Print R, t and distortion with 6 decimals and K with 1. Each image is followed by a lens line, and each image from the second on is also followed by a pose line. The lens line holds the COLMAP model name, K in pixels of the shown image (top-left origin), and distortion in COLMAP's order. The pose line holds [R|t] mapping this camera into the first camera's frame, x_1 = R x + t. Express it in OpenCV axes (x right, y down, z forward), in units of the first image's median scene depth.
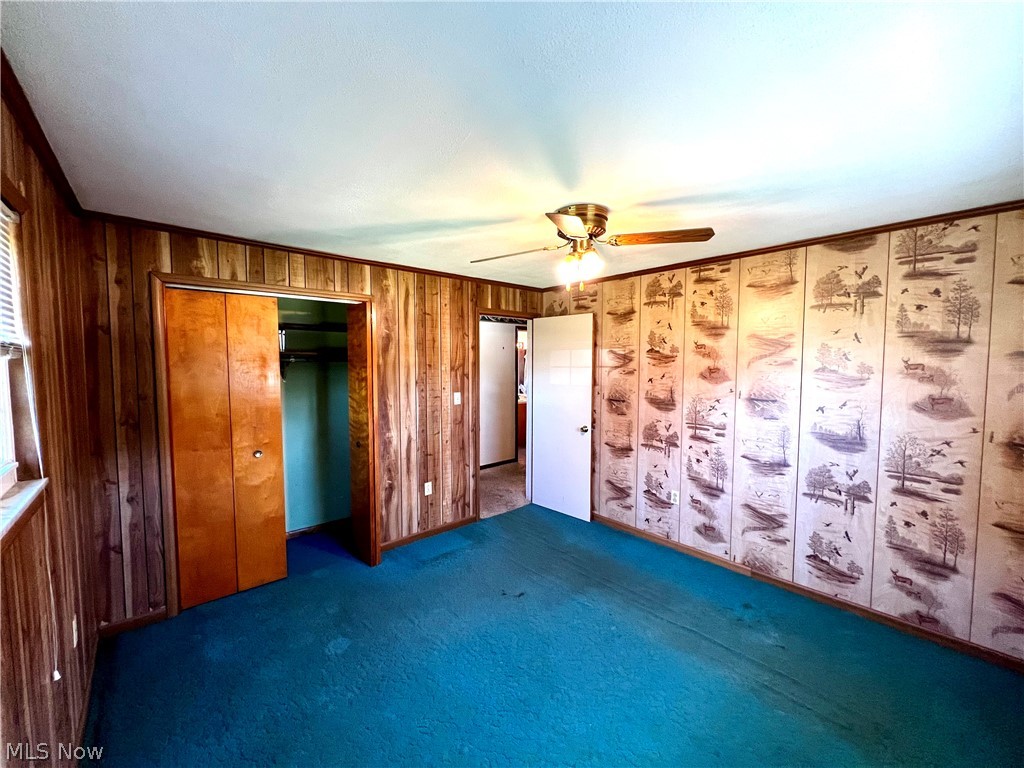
lens RADIAL K [[411.0, 0, 530.6], [0, 411.0, 377.4], [0, 0, 1]] dist [-0.001203, -0.000316]
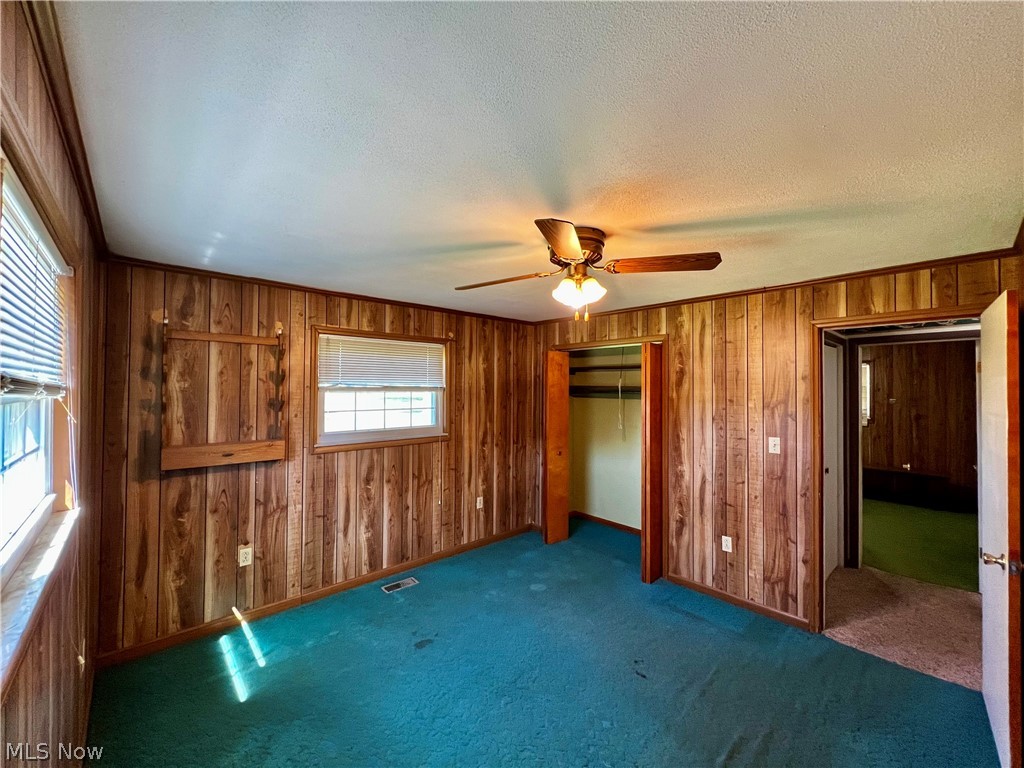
lens RADIAL K [[411.0, 0, 507.6], [0, 411.0, 382.0], [0, 0, 1]] dist [-0.001203, -0.000316]
pose [[-0.005145, -0.024608, -0.999684, 0.636540], [-0.056558, 0.998104, -0.024278, -0.021327], [0.998386, 0.056415, -0.006527, 0.542494]]
